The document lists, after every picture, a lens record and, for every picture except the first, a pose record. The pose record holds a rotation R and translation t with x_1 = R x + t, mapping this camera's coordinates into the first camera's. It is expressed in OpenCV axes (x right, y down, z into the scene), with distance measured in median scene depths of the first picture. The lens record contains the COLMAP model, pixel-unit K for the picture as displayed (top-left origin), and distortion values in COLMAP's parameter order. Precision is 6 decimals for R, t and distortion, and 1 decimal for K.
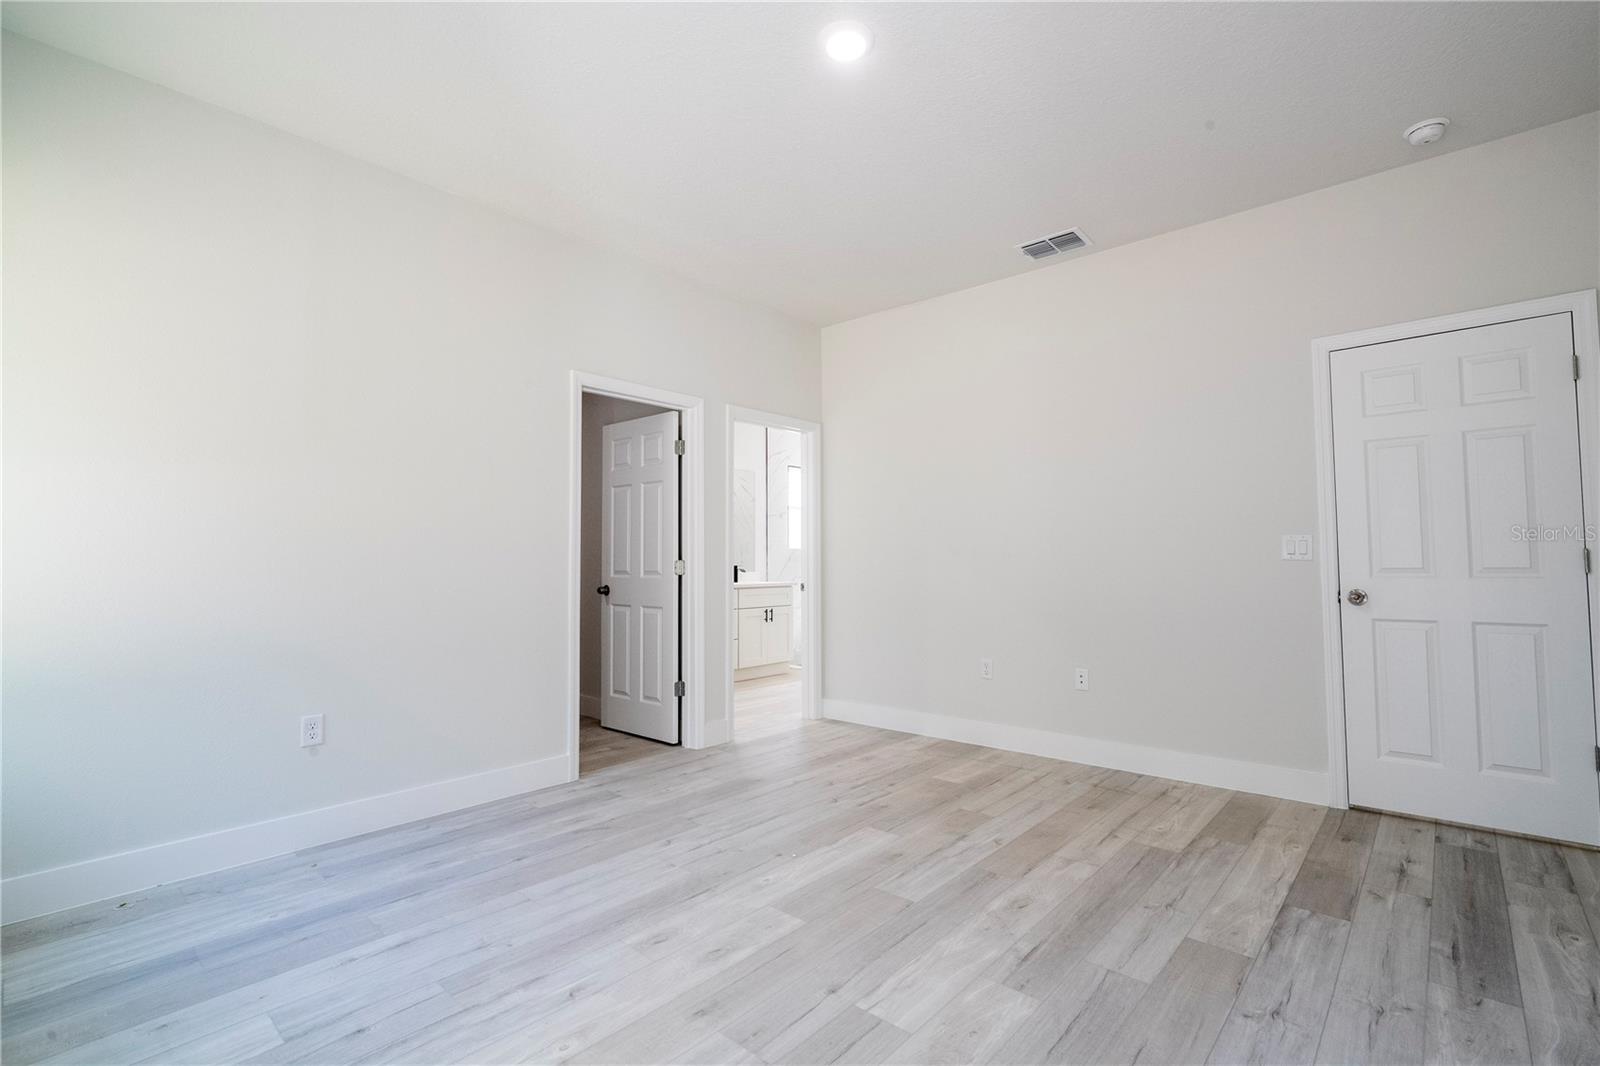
lens RADIAL K [[720.4, 0, 803.9], [0, 720.4, 523.5], [0, 0, 1]] dist [-0.005746, 0.003547]
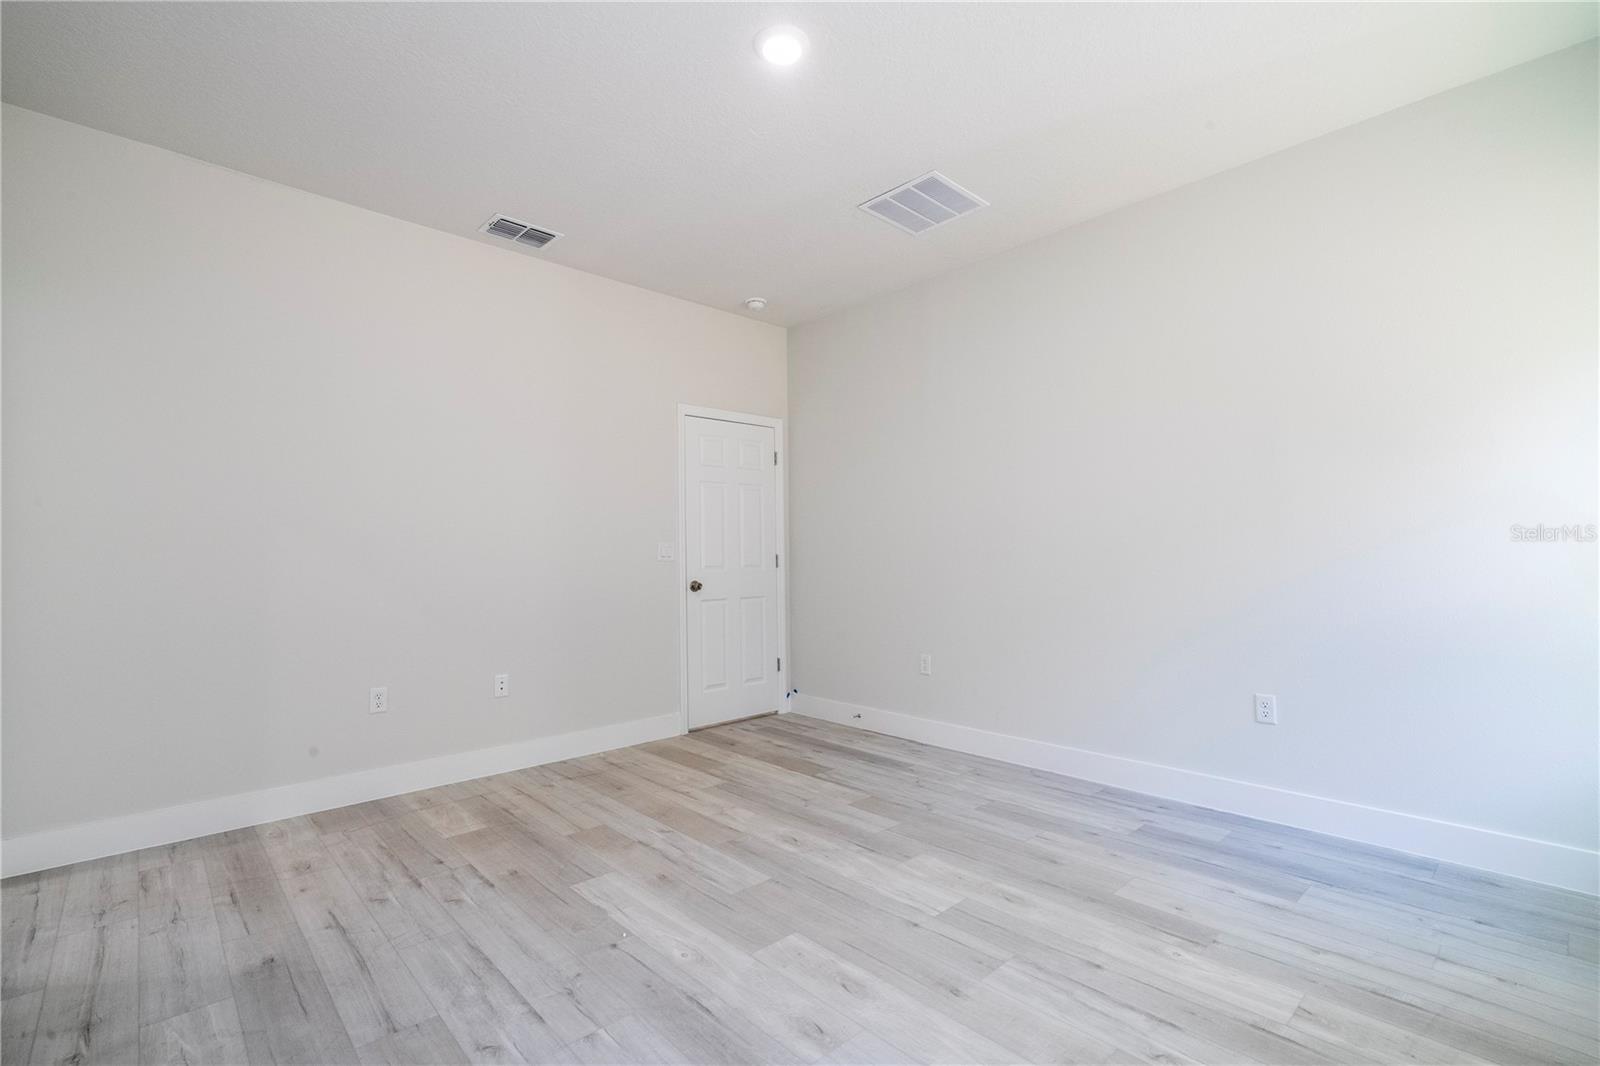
lens RADIAL K [[720.4, 0, 814.3], [0, 720.4, 528.1], [0, 0, 1]] dist [-0.005746, 0.003547]
pose [[0.082176, 0.046798, 0.995519, -0.751464], [-0.044532, 0.998072, -0.043242, 0.039176], [-0.995622, -0.040779, 0.084101, 0.699147]]
